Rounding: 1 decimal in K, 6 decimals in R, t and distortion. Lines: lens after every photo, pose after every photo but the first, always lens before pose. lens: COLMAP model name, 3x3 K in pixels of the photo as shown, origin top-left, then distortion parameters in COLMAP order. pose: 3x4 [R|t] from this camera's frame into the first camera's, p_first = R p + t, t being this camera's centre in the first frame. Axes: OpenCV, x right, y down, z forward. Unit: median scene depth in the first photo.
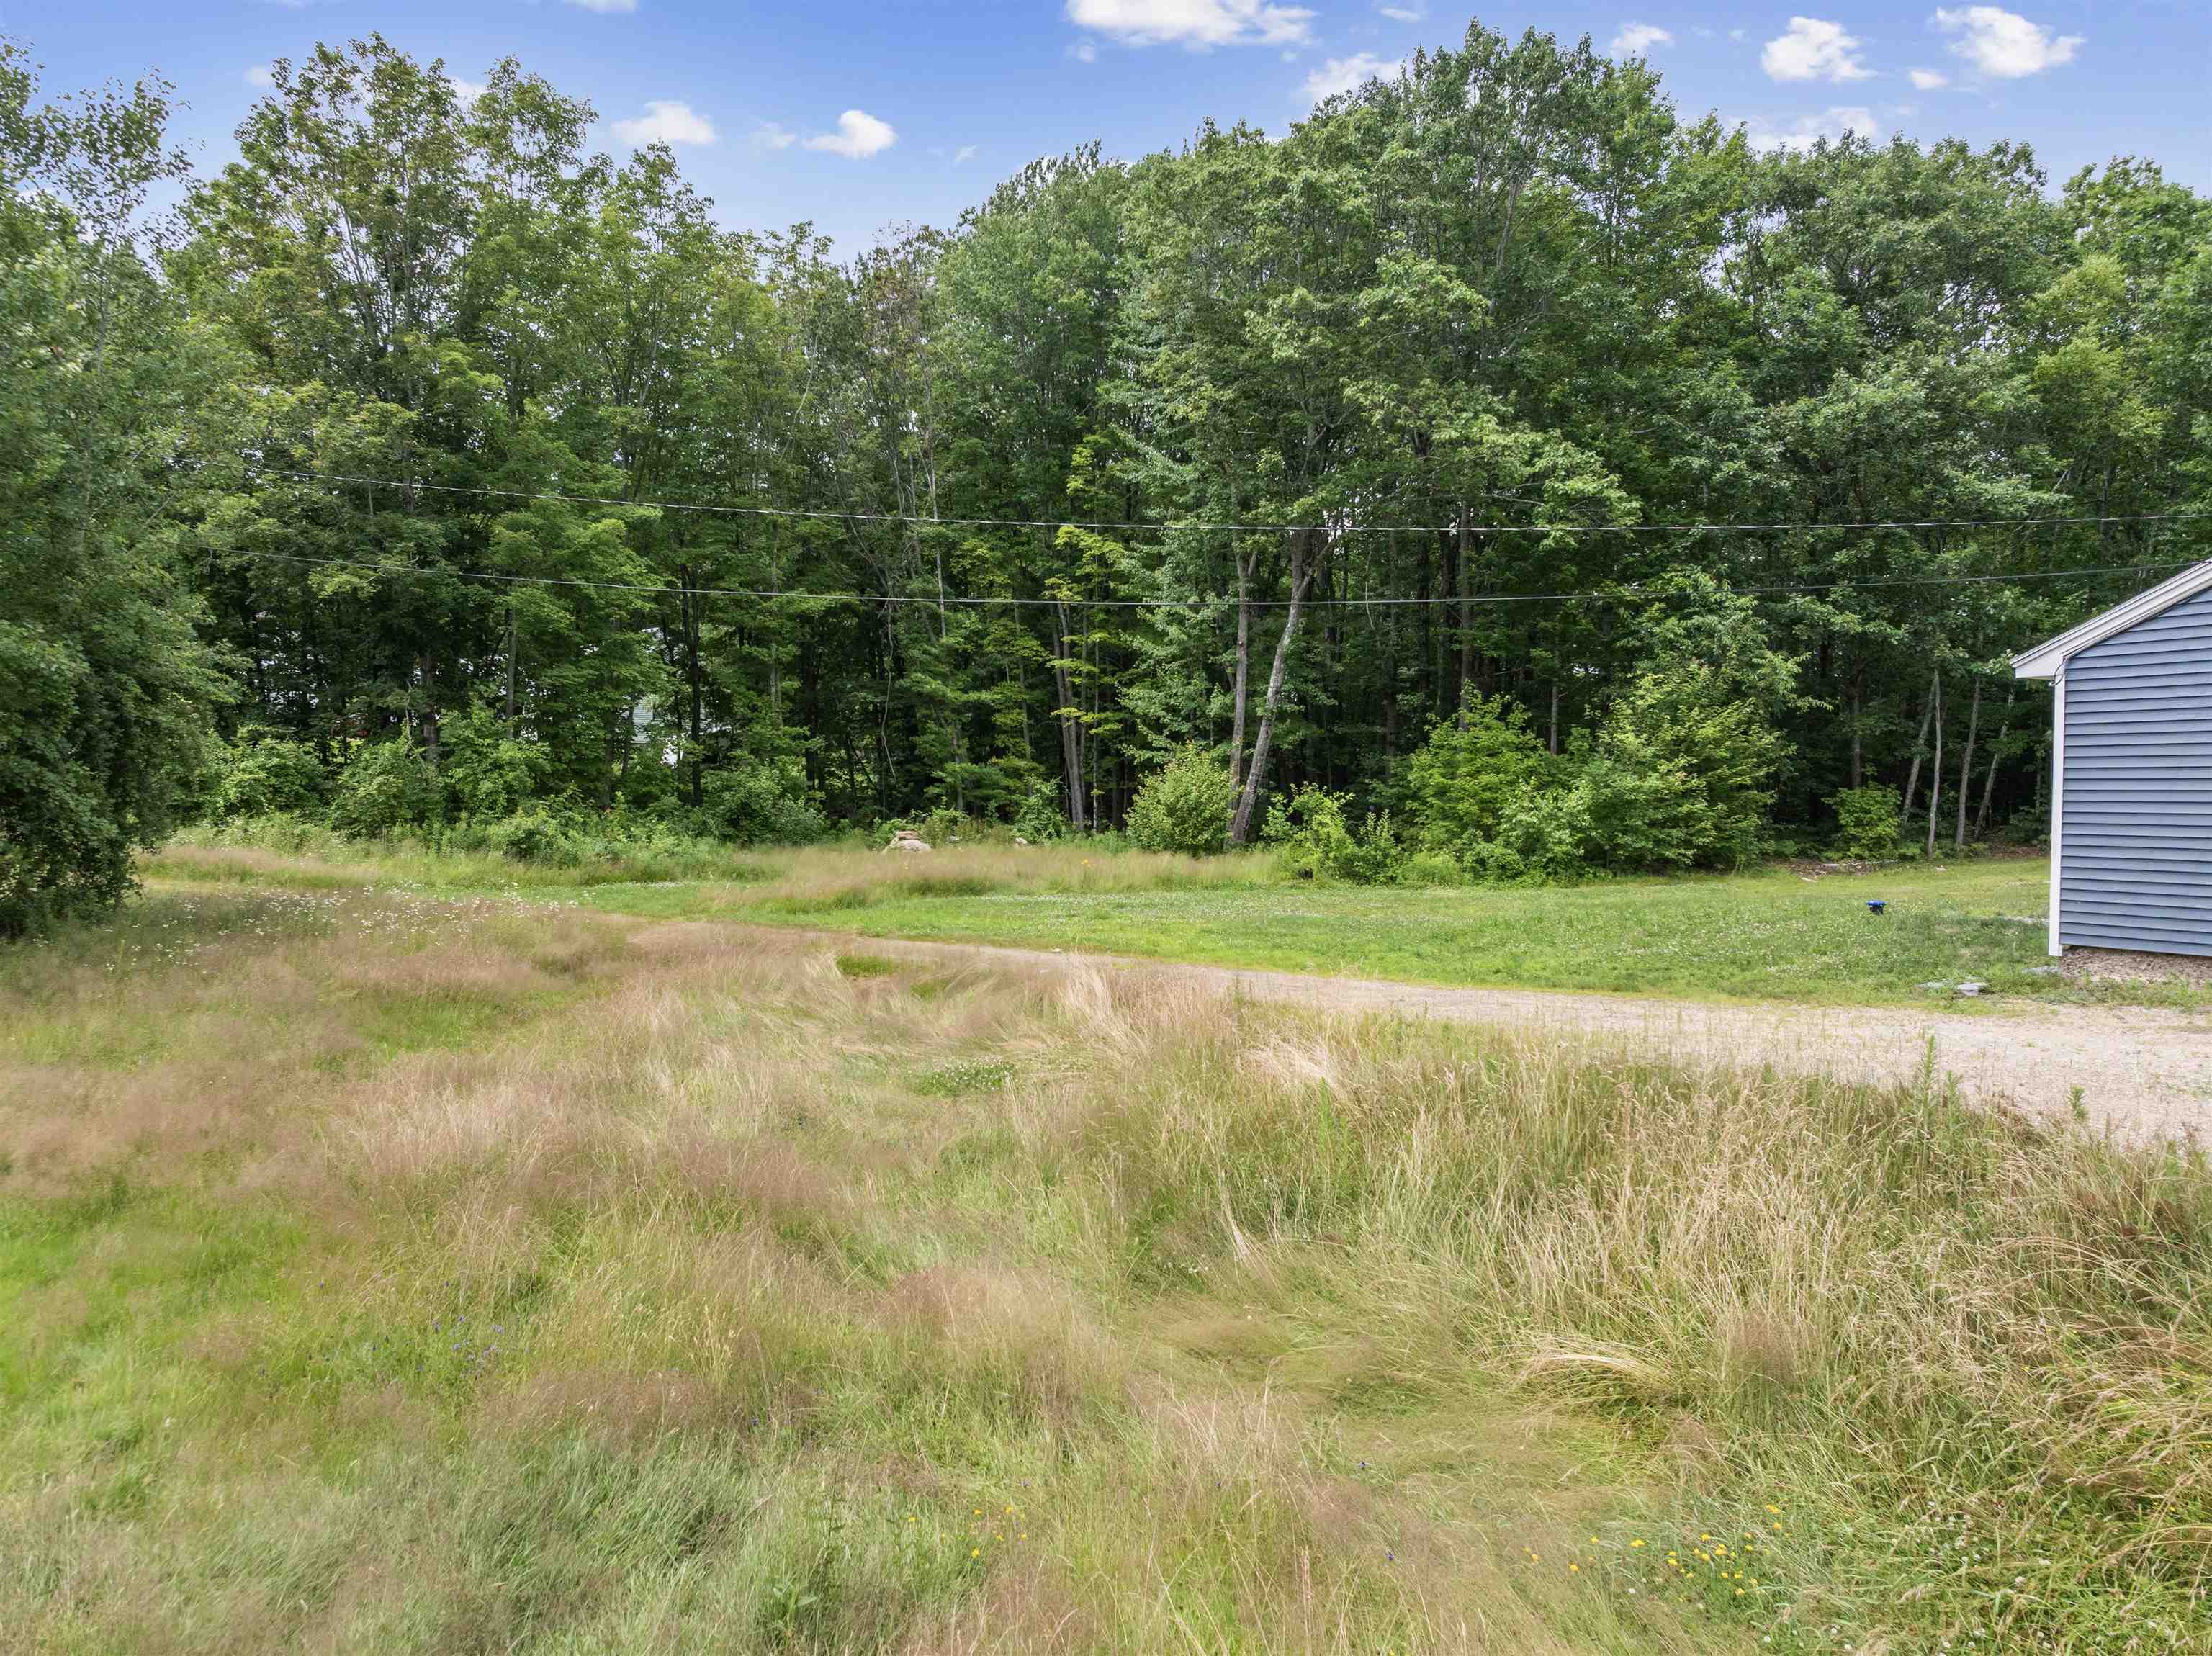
lens RADIAL K [[1547.6, 0, 1106.0], [0, 1547.6, 828.0], [0, 0, 1]] dist [-0.006116, -0.002138]
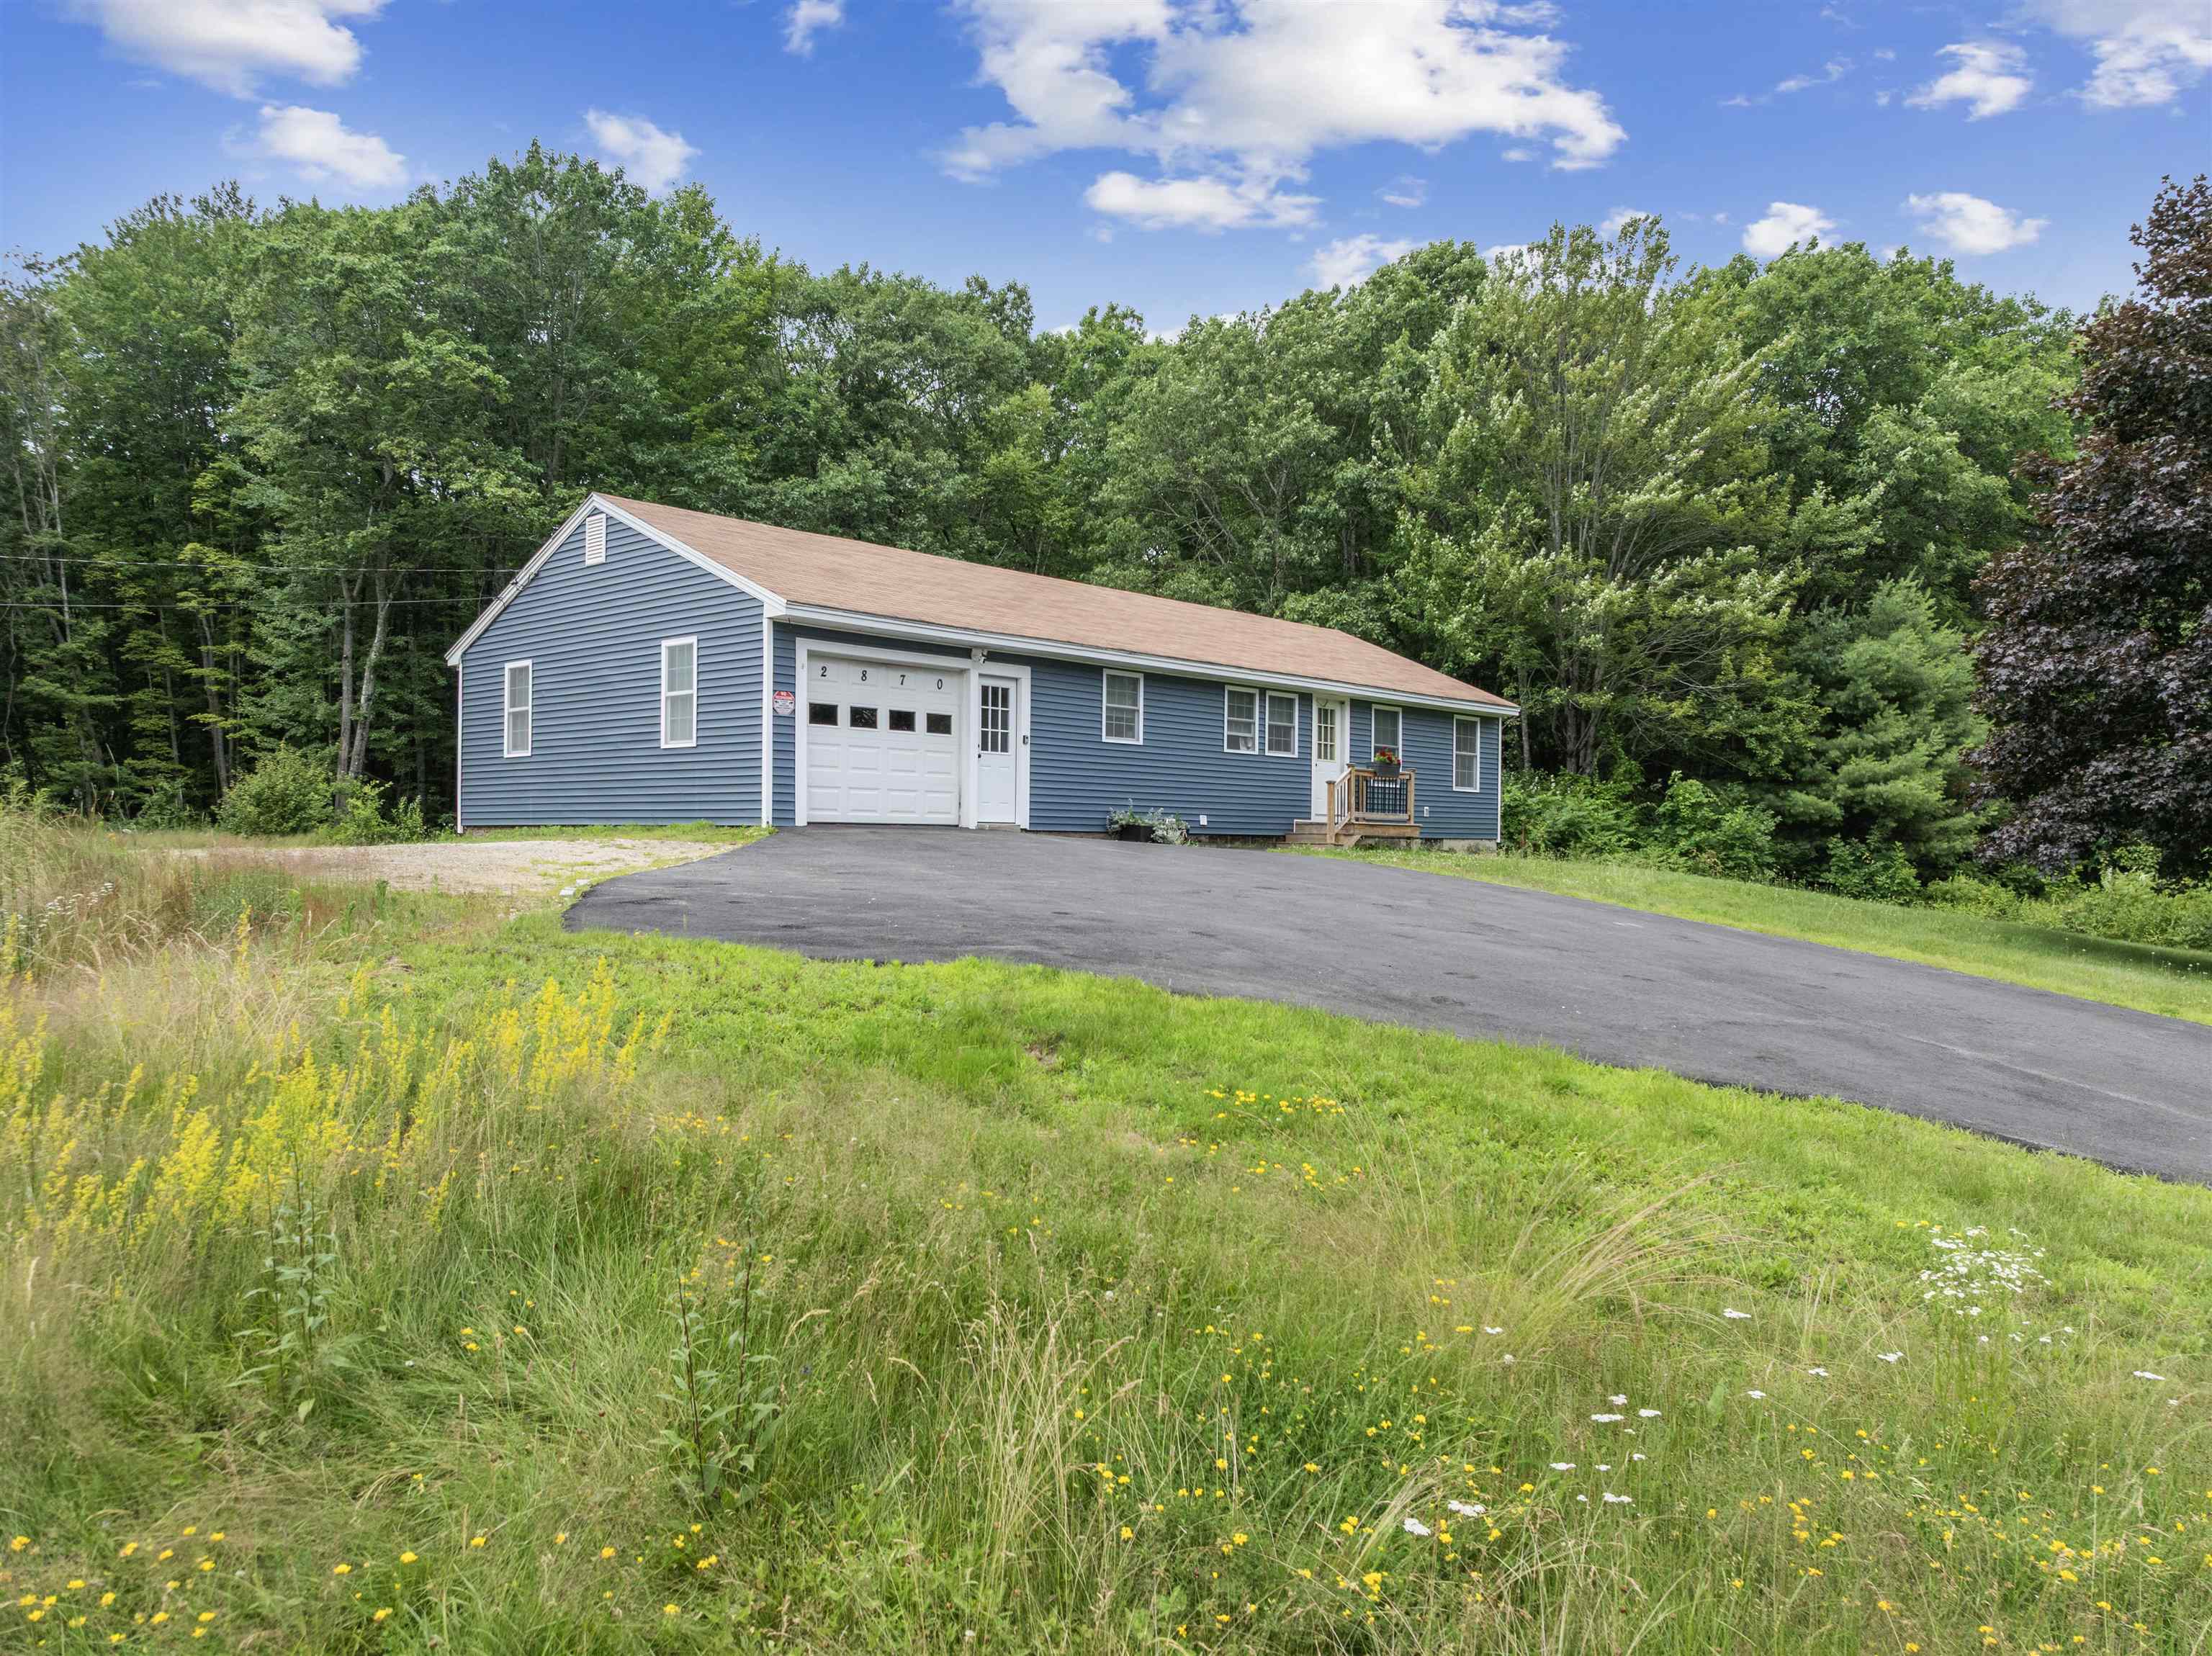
lens RADIAL K [[1582.3, 0, 1106.0], [0, 1582.3, 828.0], [0, 0, 1]] dist [0.000743, -0.004604]
pose [[0.943865, -0.004894, 0.330295, 0.232611], [0.013504, 0.999626, -0.023778, 0.041799], [-0.330056, 0.026904, 0.943578, -0.273396]]
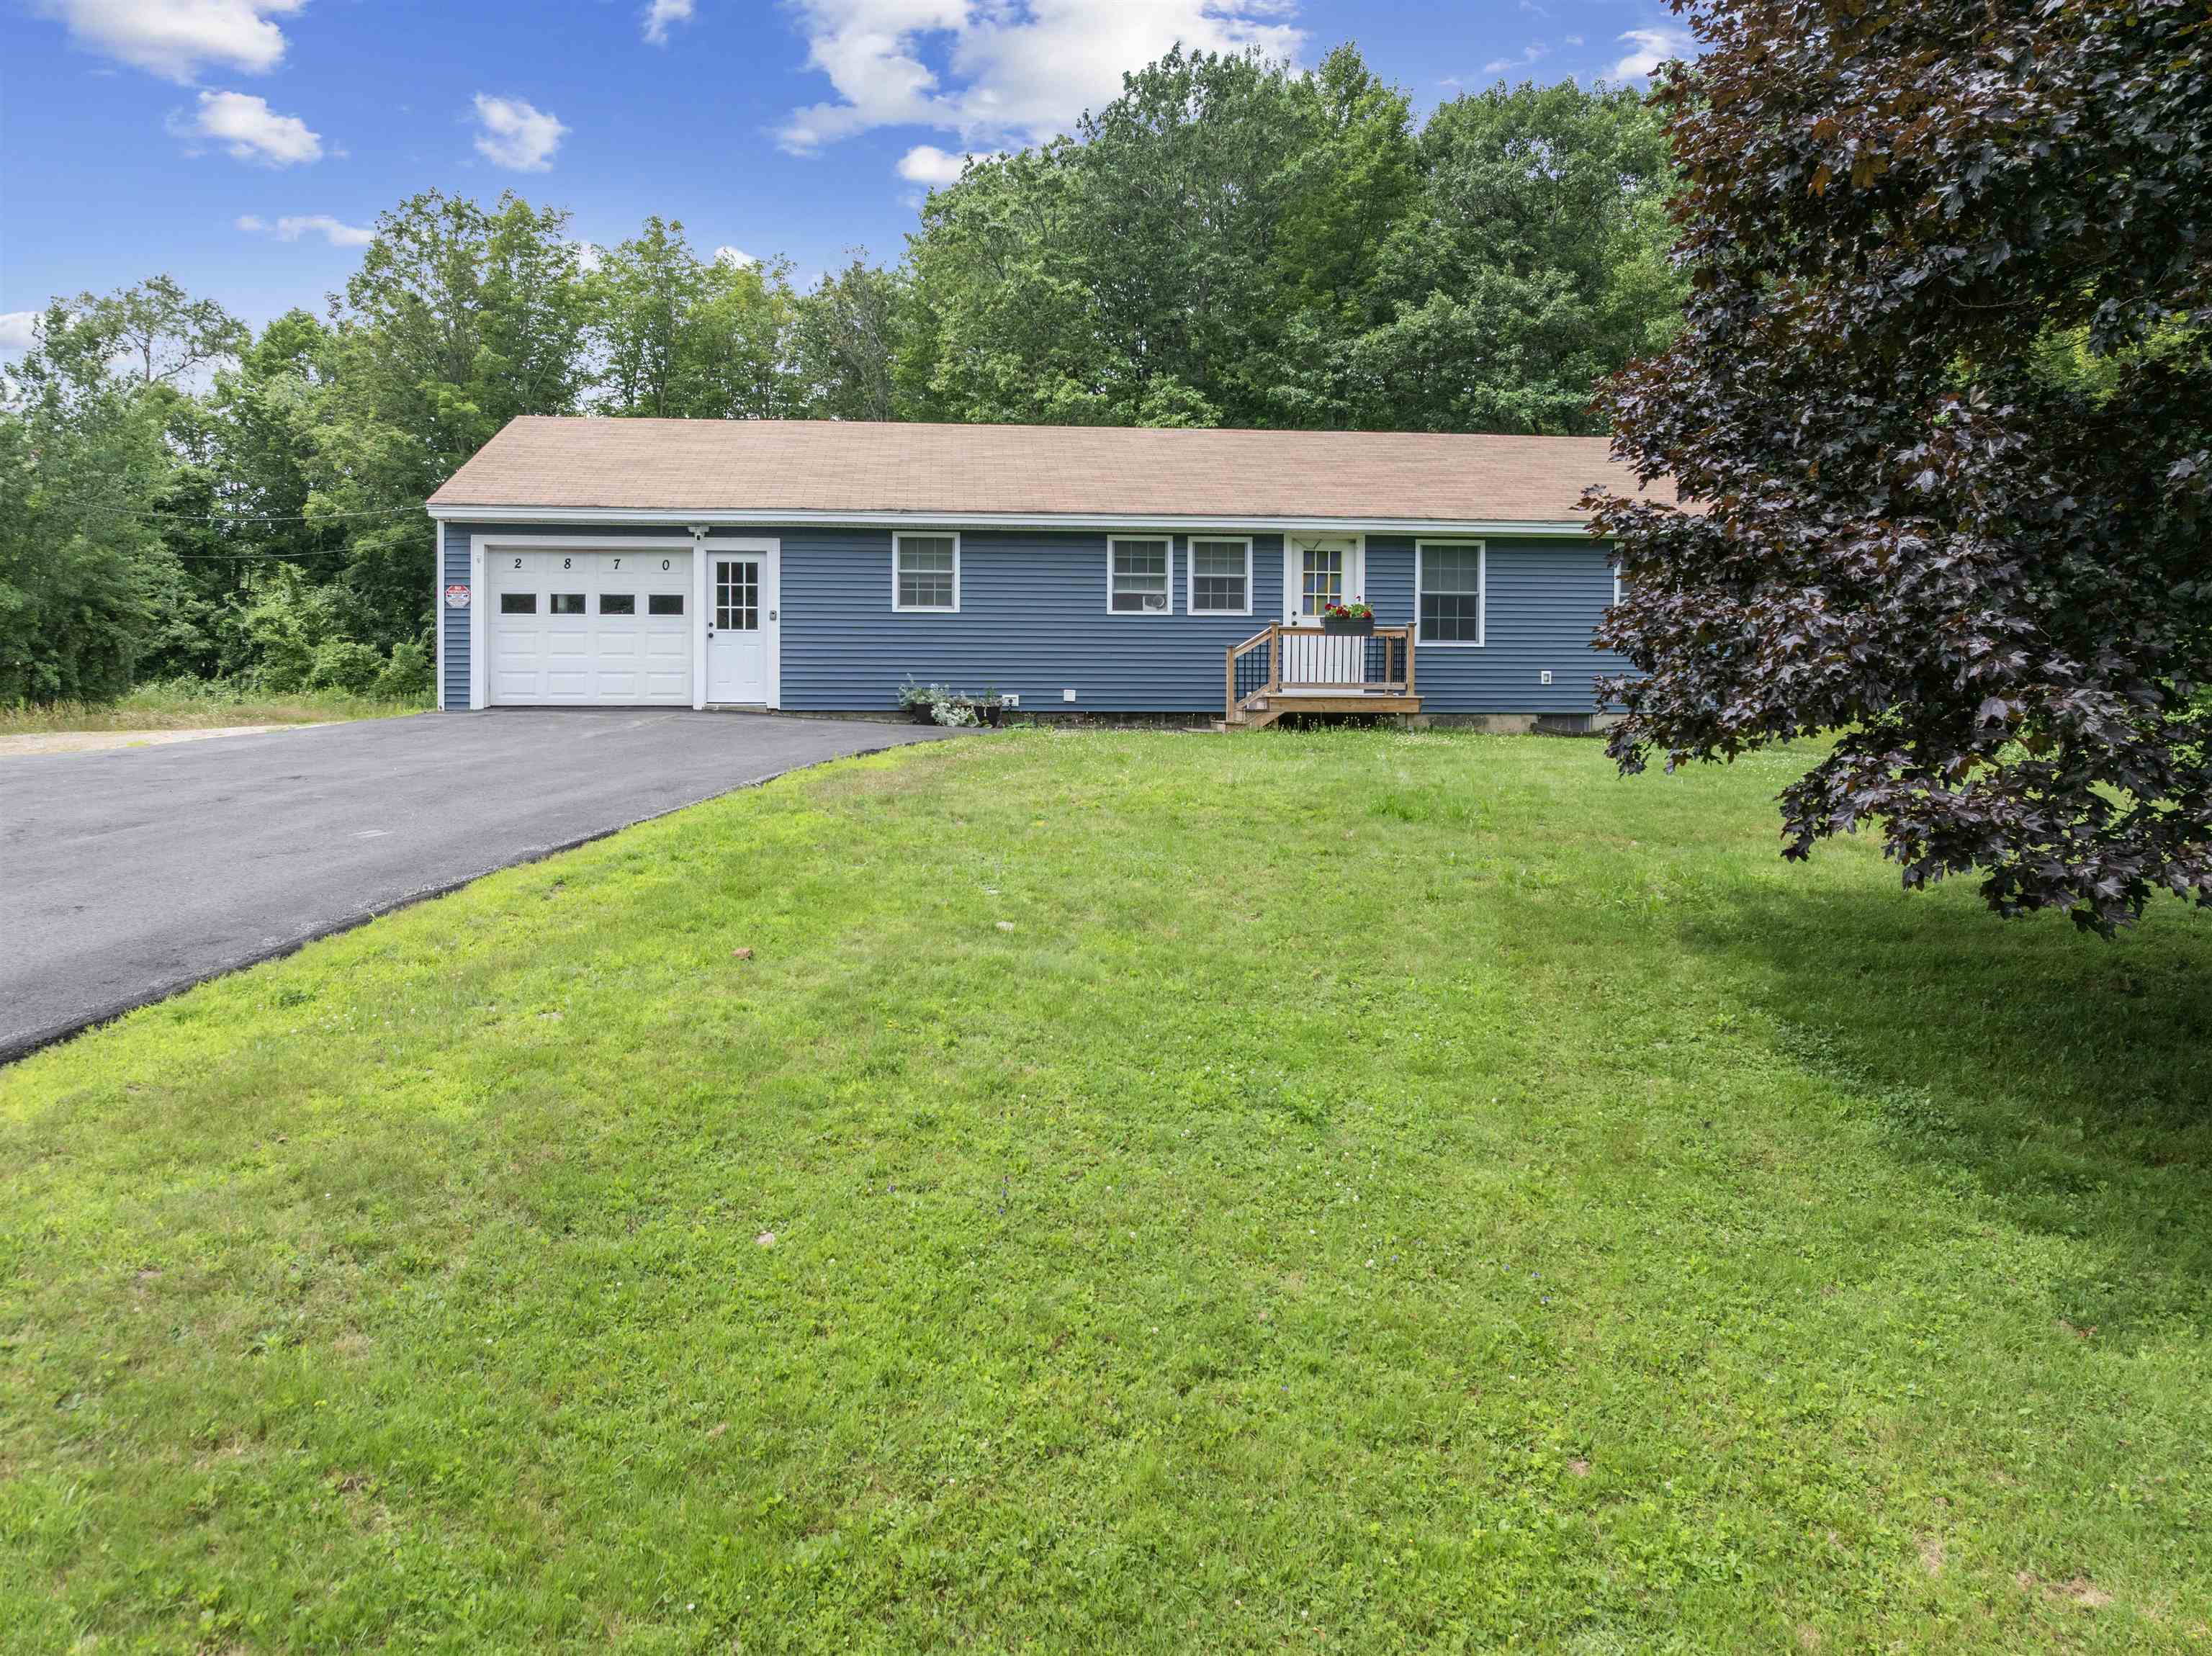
lens RADIAL K [[1577.2, 0, 1103.3], [0, 1577.2, 737.5], [0, 0, 1]] dist [-0.031880, -0.006867]
pose [[0.925093, -0.006487, -0.379685, 0.653522], [0.005033, 0.999976, -0.004821, 0.041096], [0.379707, 0.002549, 0.925103, -0.192306]]
